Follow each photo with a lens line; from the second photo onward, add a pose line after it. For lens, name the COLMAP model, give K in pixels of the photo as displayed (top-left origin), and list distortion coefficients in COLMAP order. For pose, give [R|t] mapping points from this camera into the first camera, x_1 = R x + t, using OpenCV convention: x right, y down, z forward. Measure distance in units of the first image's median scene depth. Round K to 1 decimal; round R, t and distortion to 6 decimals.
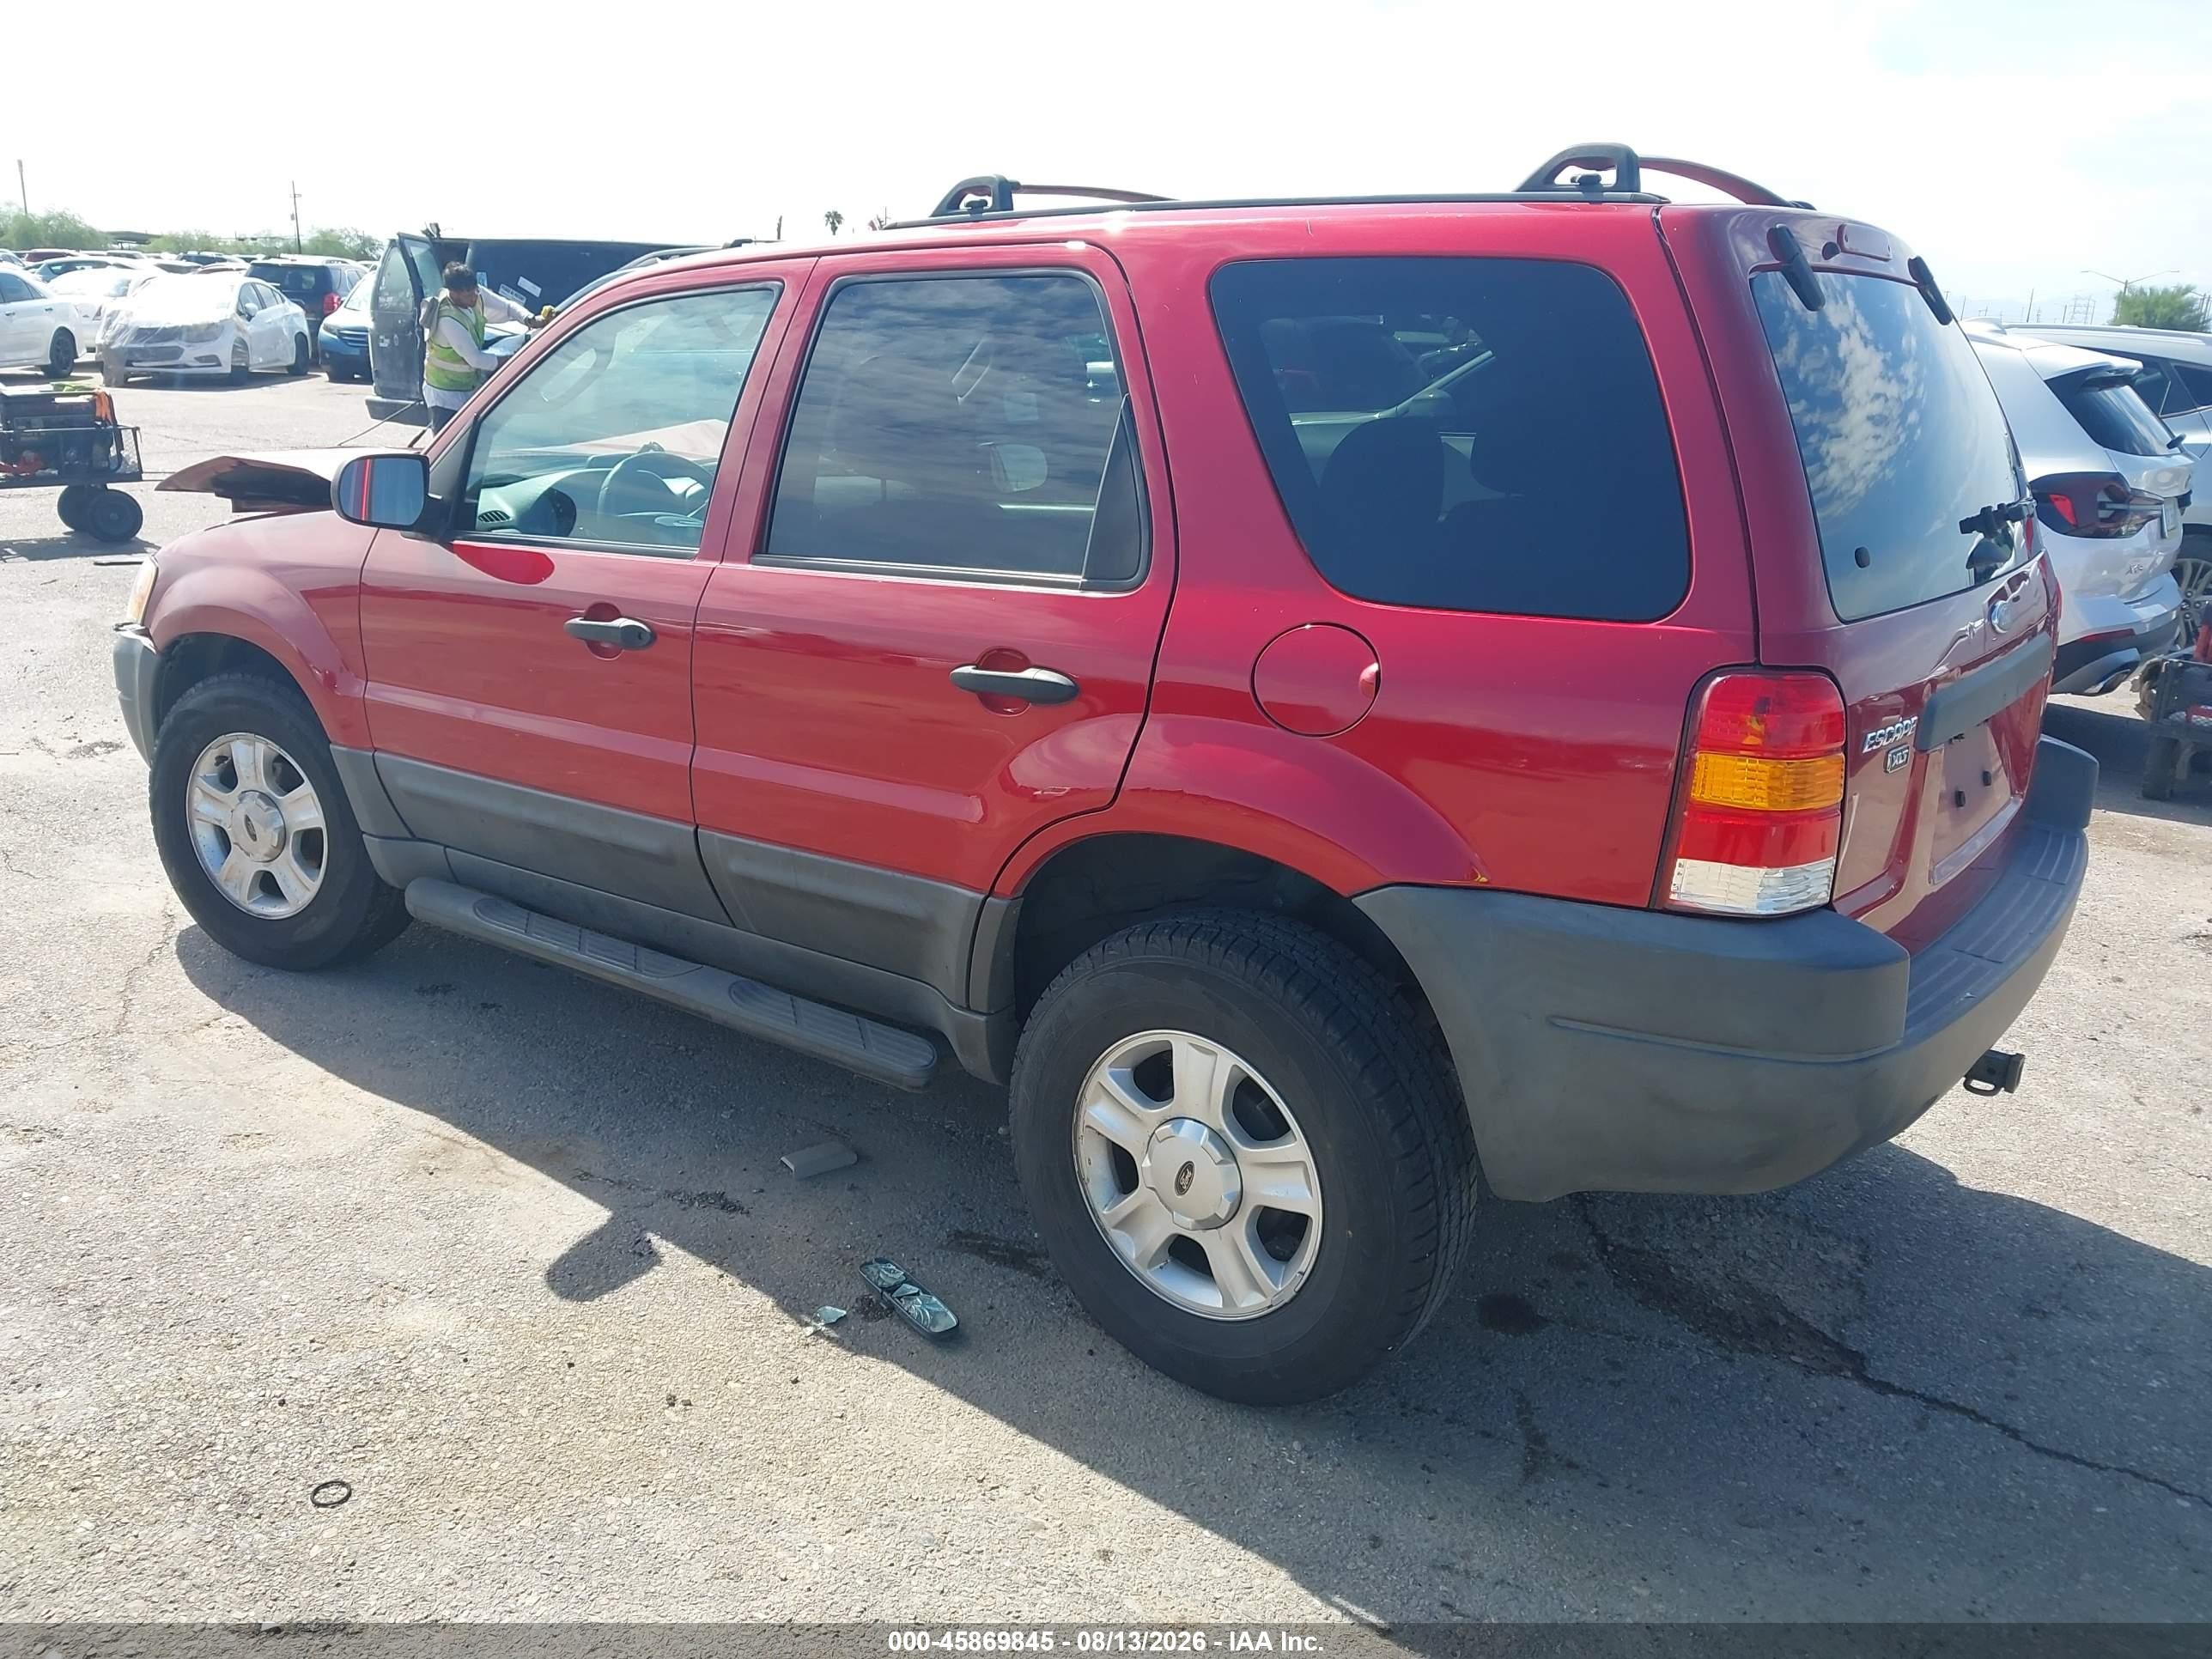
lens RADIAL K [[1750.2, 0, 1069.4], [0, 1750.2, 801.9], [0, 0, 1]] dist [0.043995, -0.075273]
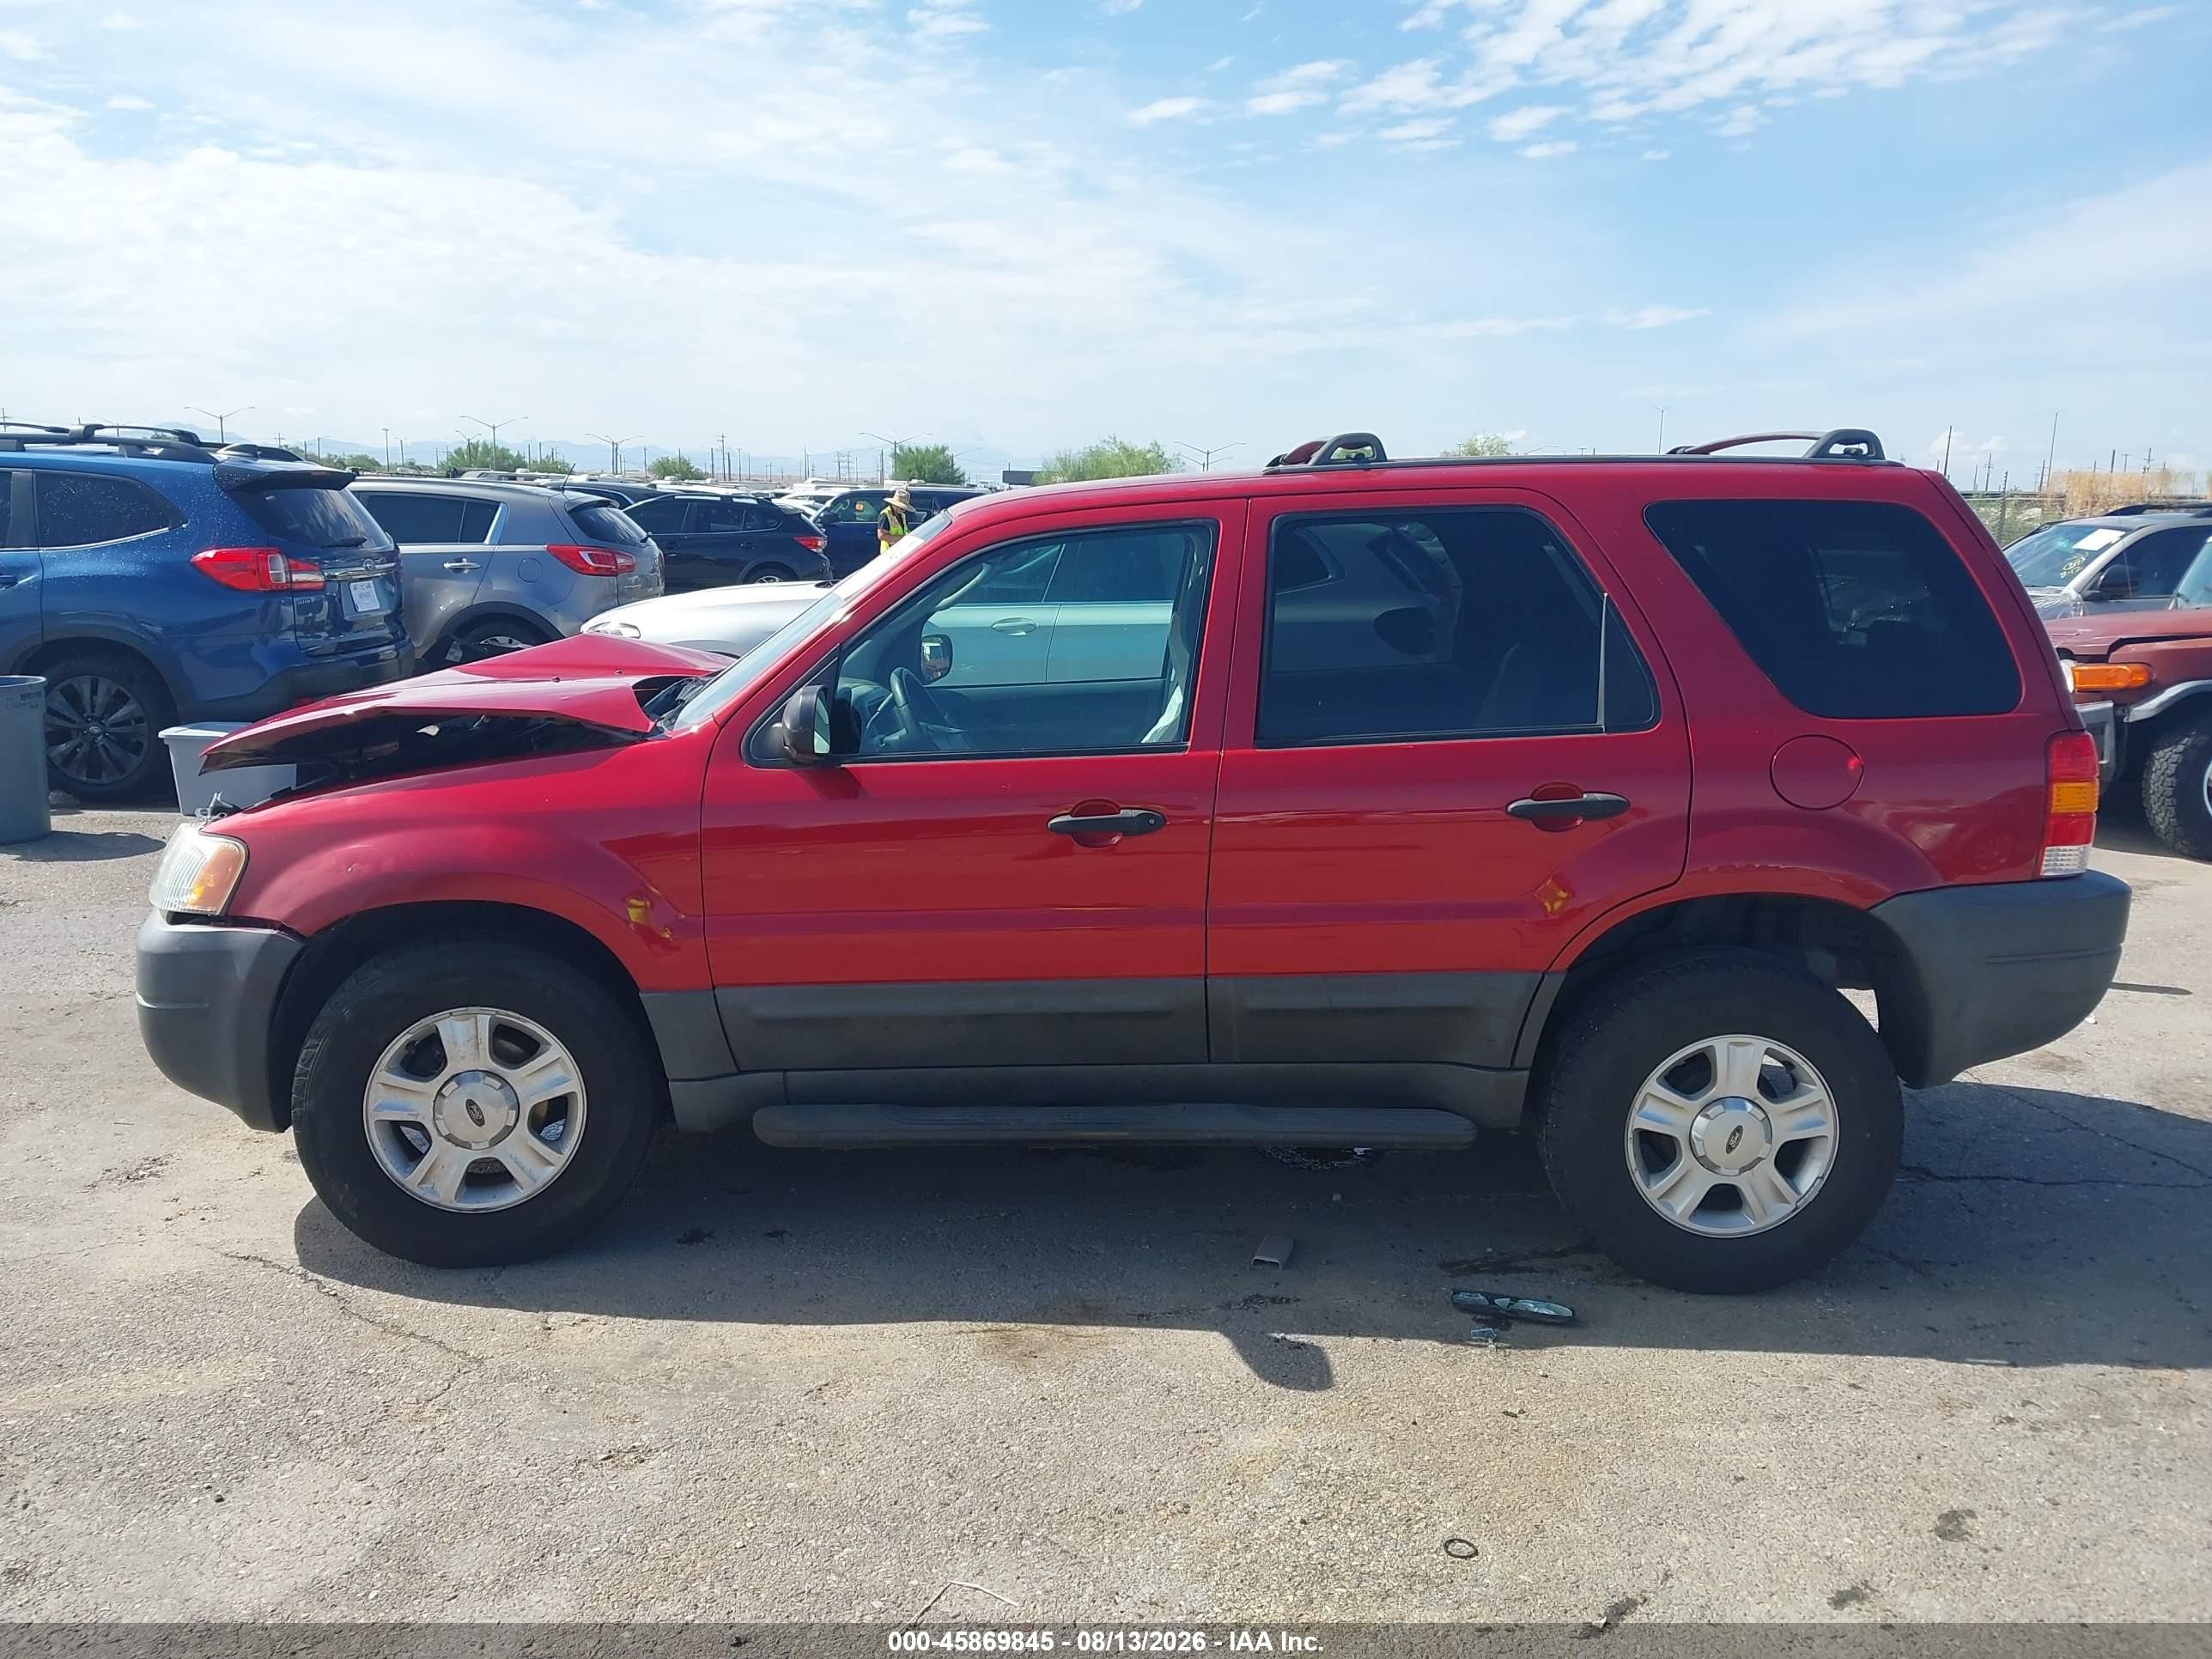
lens RADIAL K [[1750.2, 0, 1069.4], [0, 1750.2, 801.9], [0, 0, 1]] dist [0.043995, -0.075273]
pose [[0.803572, -0.122208, 0.582526, -1.004094], [0.171381, 0.984753, -0.029822, -0.086807], [-0.570000, 0.123798, 0.812265, 0.109145]]
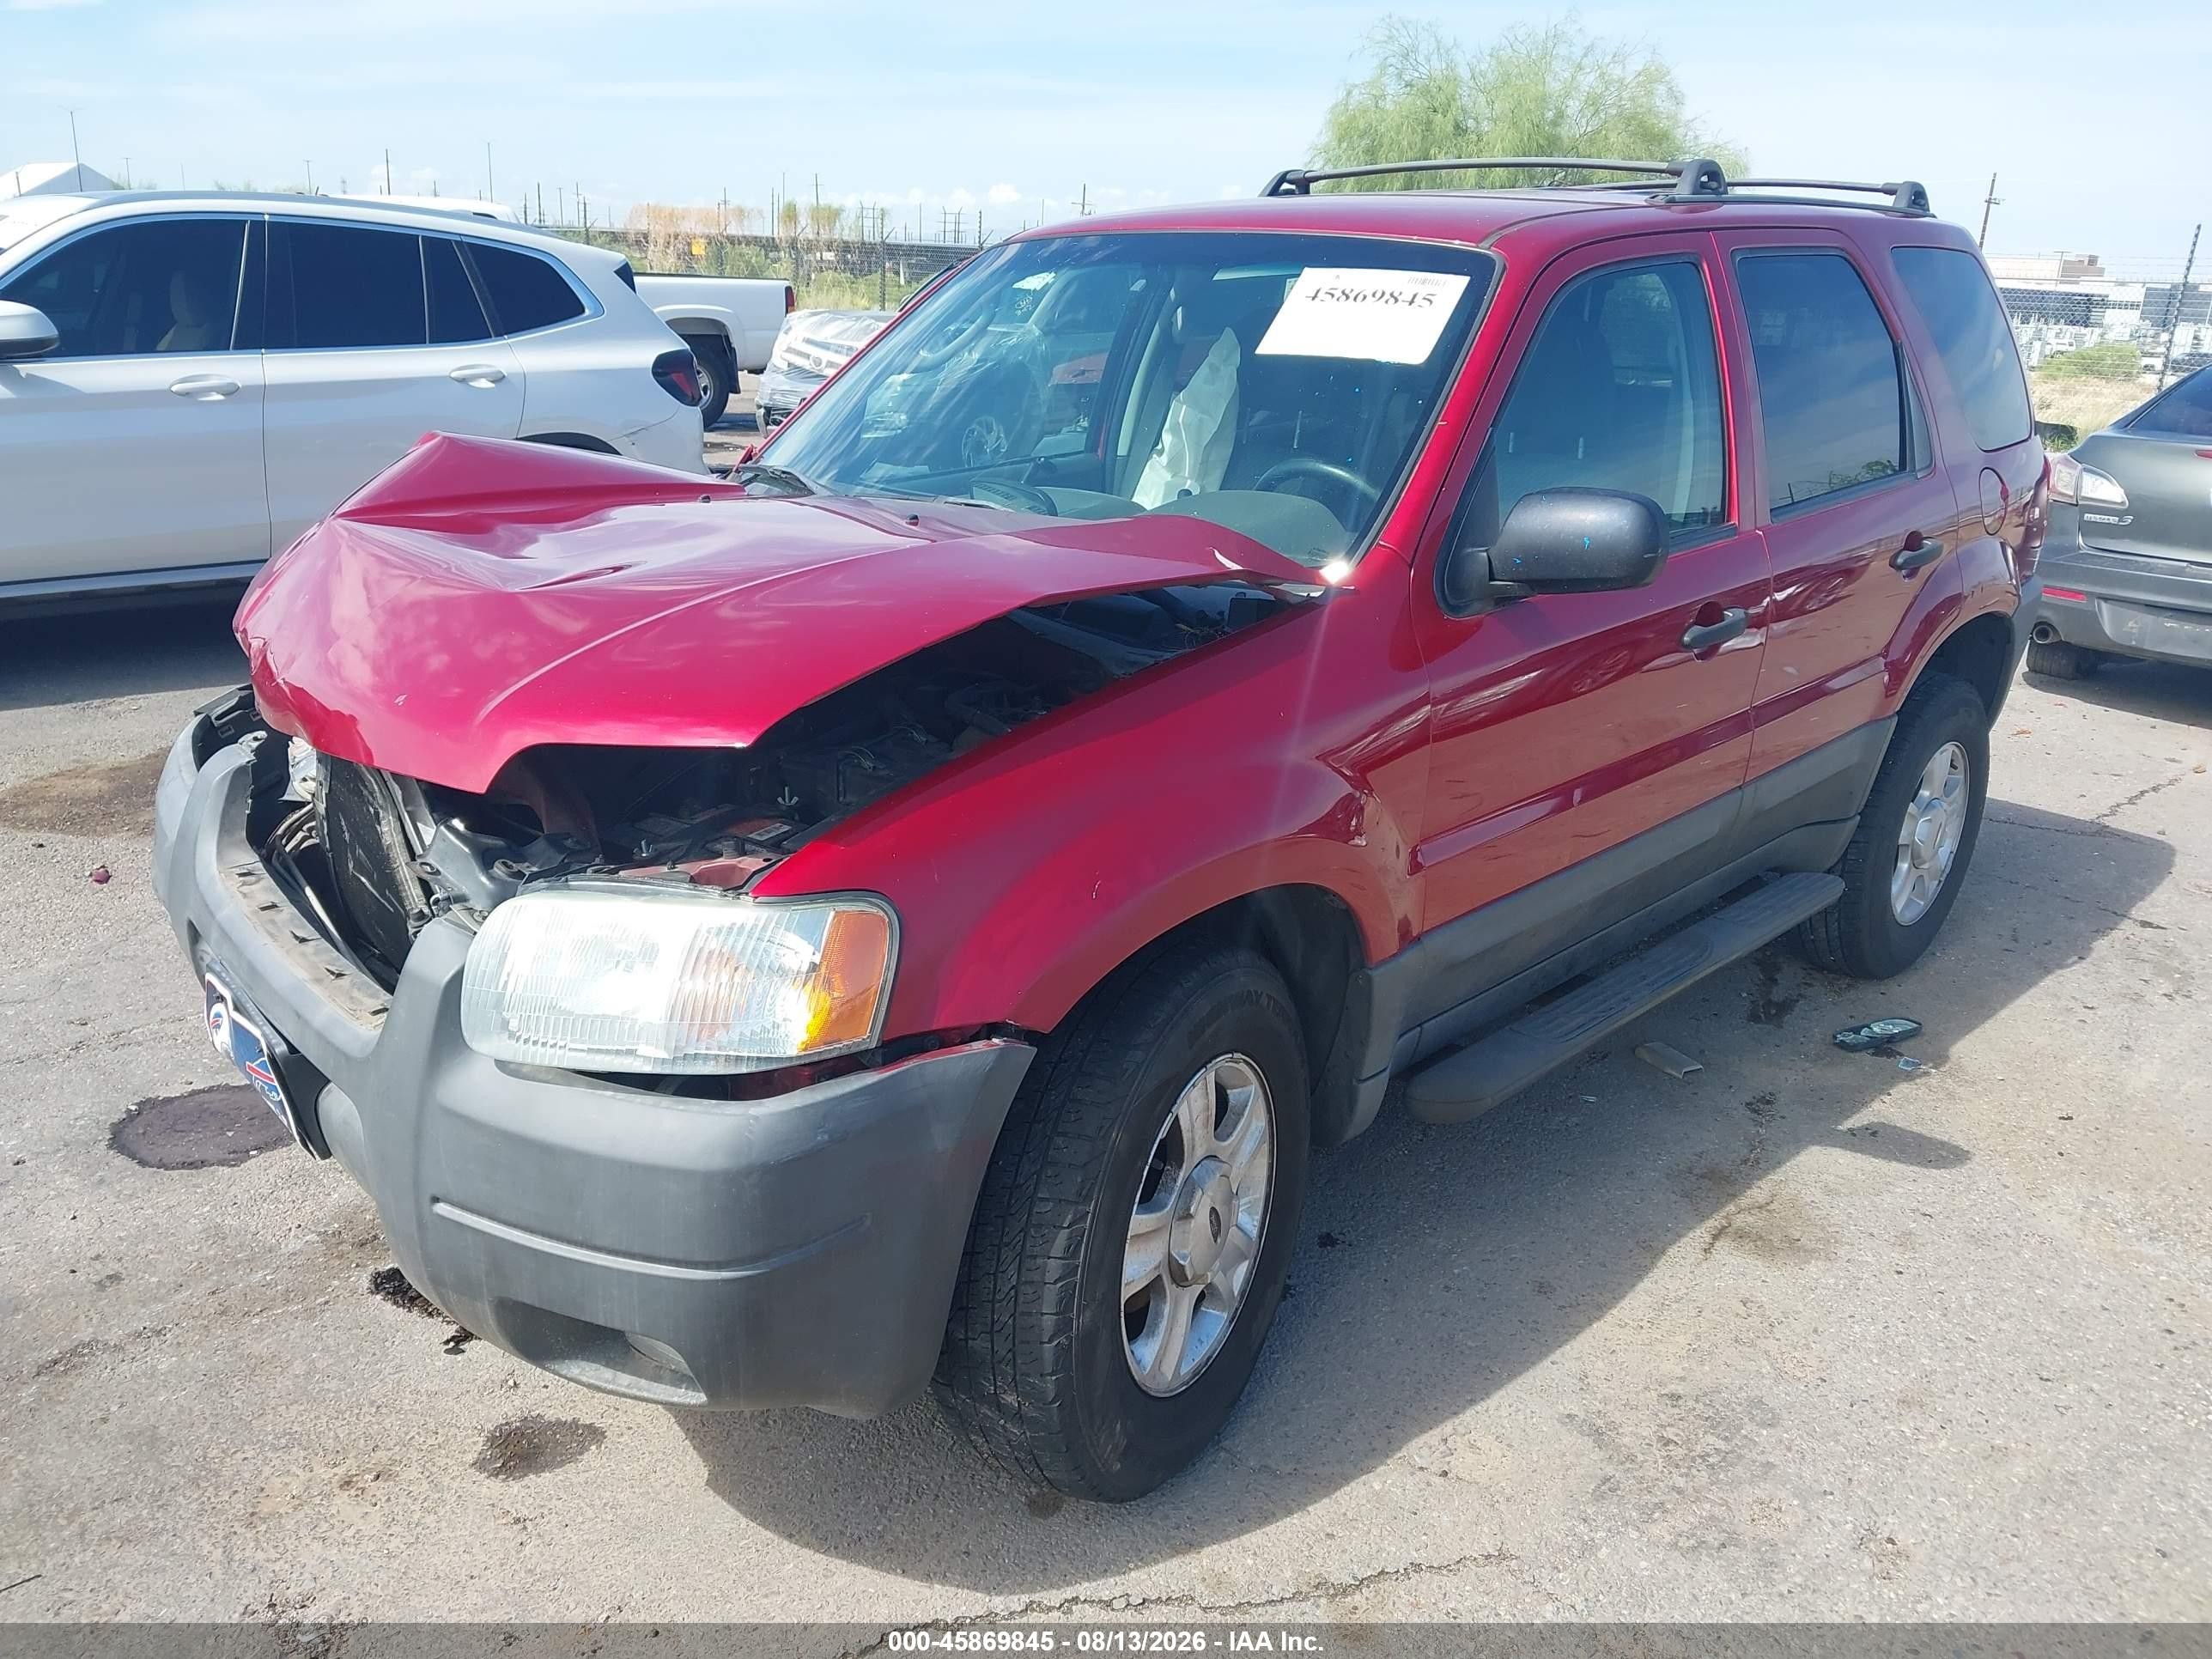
lens RADIAL K [[1750.2, 0, 1069.4], [0, 1750.2, 801.9], [0, 0, 1]] dist [0.043995, -0.075273]
pose [[0.111428, -0.316022, 0.942186, -1.318854], [0.231384, 0.930283, 0.284665, -0.387284], [-0.966460, 0.186287, 0.176783, 1.278566]]
